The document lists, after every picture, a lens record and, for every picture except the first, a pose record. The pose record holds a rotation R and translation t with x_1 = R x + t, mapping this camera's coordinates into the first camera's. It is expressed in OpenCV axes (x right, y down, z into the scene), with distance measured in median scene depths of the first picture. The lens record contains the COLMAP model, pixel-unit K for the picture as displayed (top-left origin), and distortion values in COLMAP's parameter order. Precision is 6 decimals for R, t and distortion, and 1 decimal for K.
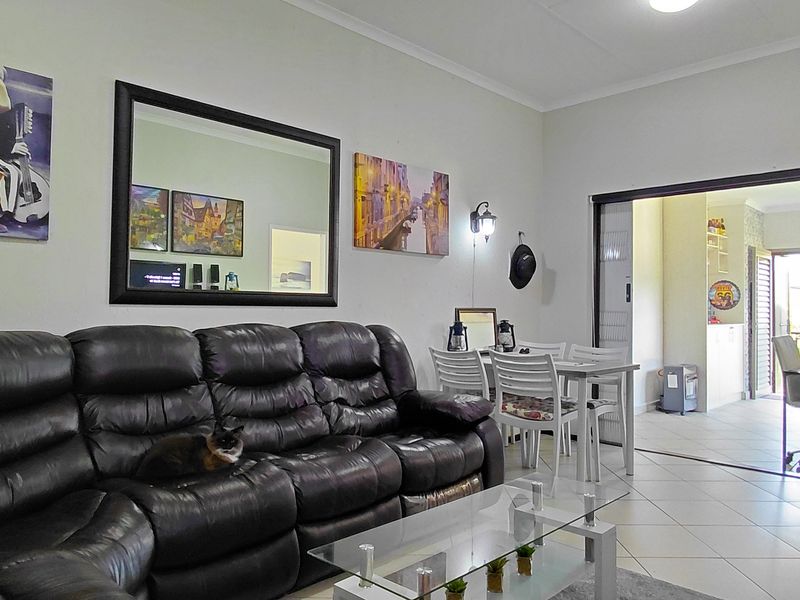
lens RADIAL K [[611.9, 0, 403.0], [0, 611.9, 296.5], [0, 0, 1]] dist [-0.010693, 0.031326]
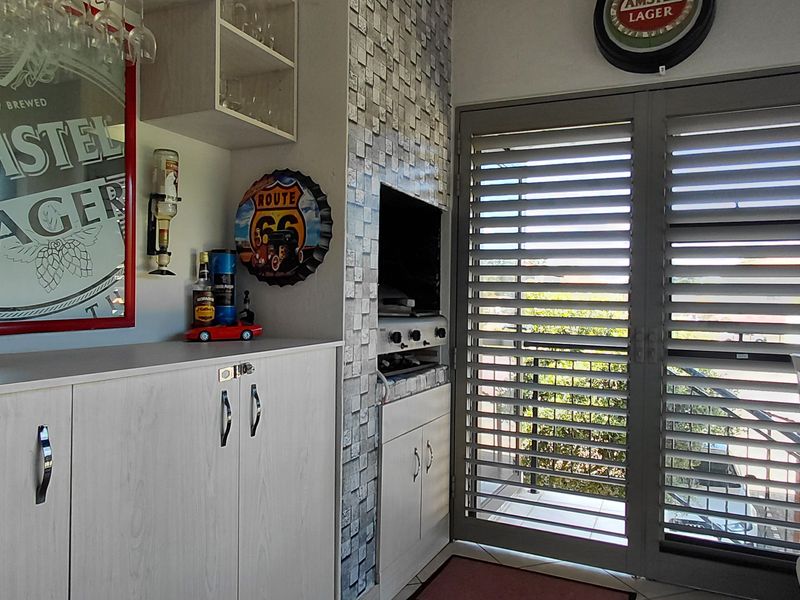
lens RADIAL K [[611.9, 0, 403.0], [0, 611.9, 296.5], [0, 0, 1]] dist [-0.010693, 0.031326]
pose [[0.944889, 0.002799, 0.327380, 0.495286], [-0.011807, 0.999604, 0.025532, 0.019817], [-0.327179, -0.027990, 0.944548, 0.749416]]
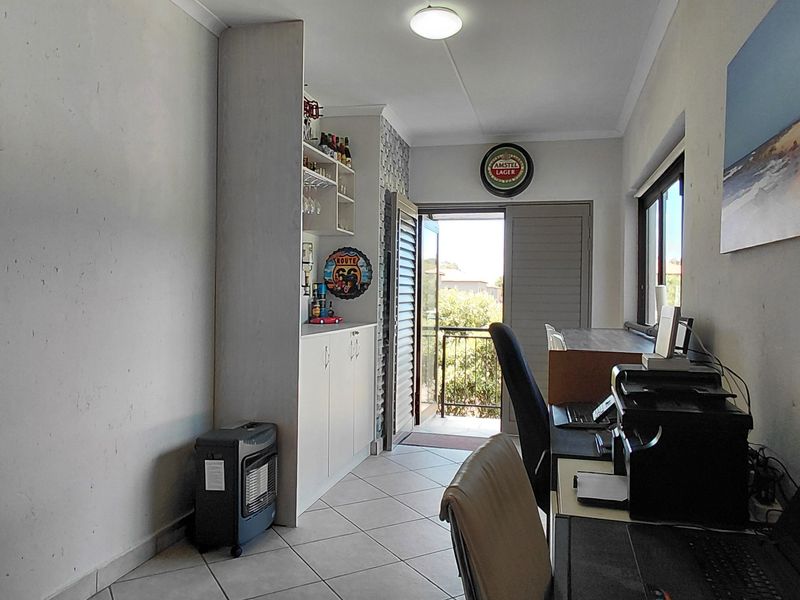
lens RADIAL K [[611.9, 0, 403.0], [0, 611.9, 296.5], [0, 0, 1]] dist [-0.010693, 0.031326]
pose [[0.864057, 0.002082, 0.503390, 0.285864], [-0.017418, 0.999516, 0.025764, 0.004062], [-0.503093, -0.031030, 0.863675, 0.485275]]
